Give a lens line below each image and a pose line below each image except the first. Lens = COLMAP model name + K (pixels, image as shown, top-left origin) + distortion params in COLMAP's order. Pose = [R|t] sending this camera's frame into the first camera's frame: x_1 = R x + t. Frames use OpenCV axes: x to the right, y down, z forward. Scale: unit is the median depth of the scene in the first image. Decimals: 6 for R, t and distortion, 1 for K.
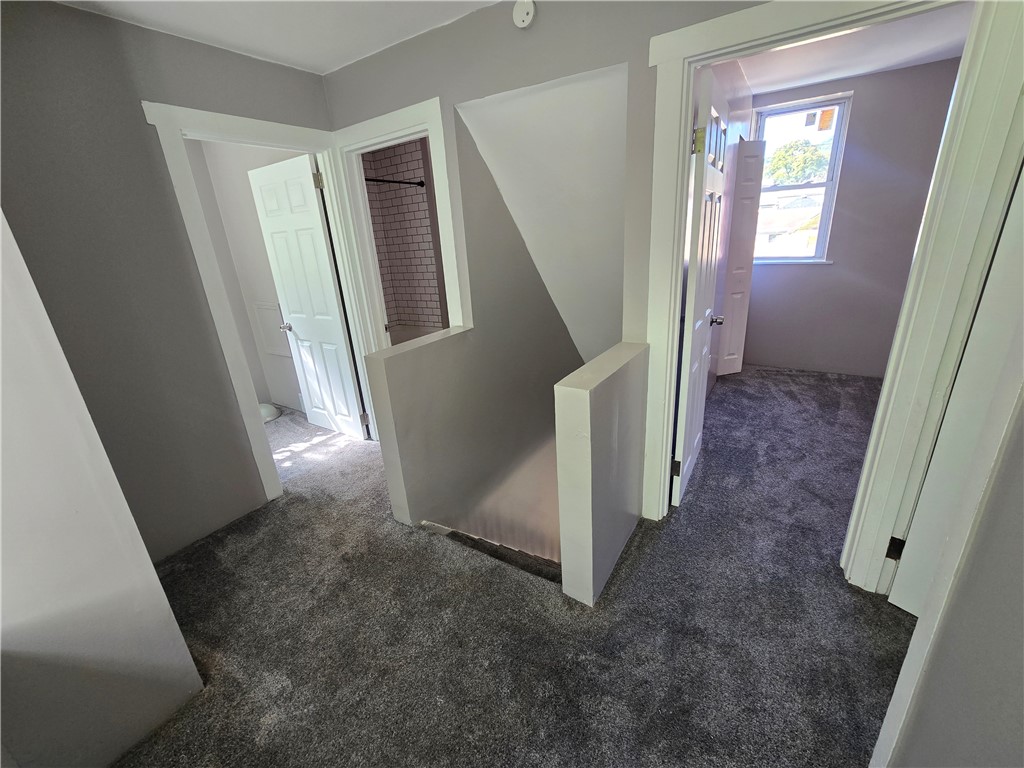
lens RADIAL K [[422.0, 0, 511.6], [0, 422.0, 377.8], [0, 0, 1]] dist [-0.006220, 0.001879]
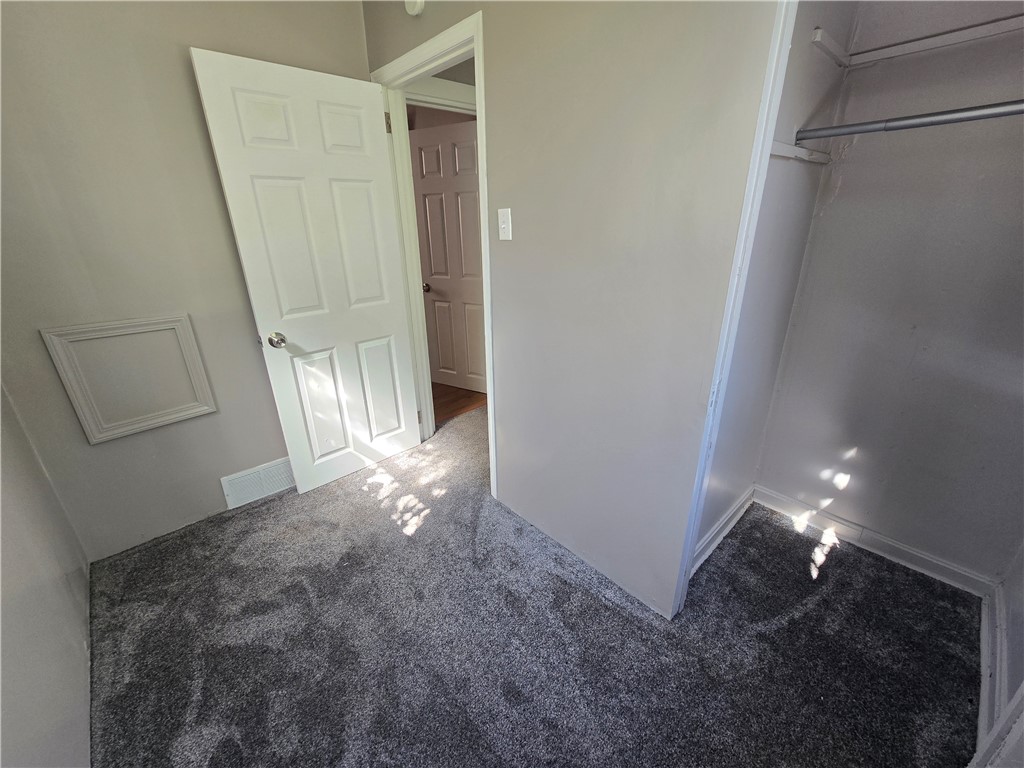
lens RADIAL K [[422.0, 0, 513.5], [0, 422.0, 378.6], [0, 0, 1]] dist [-0.006220, 0.001879]
pose [[0.247558, -0.291646, 0.923936, -1.034354], [0.316479, 0.925651, 0.207391, -0.089620], [-0.915727, 0.241066, 0.321452, 0.527408]]
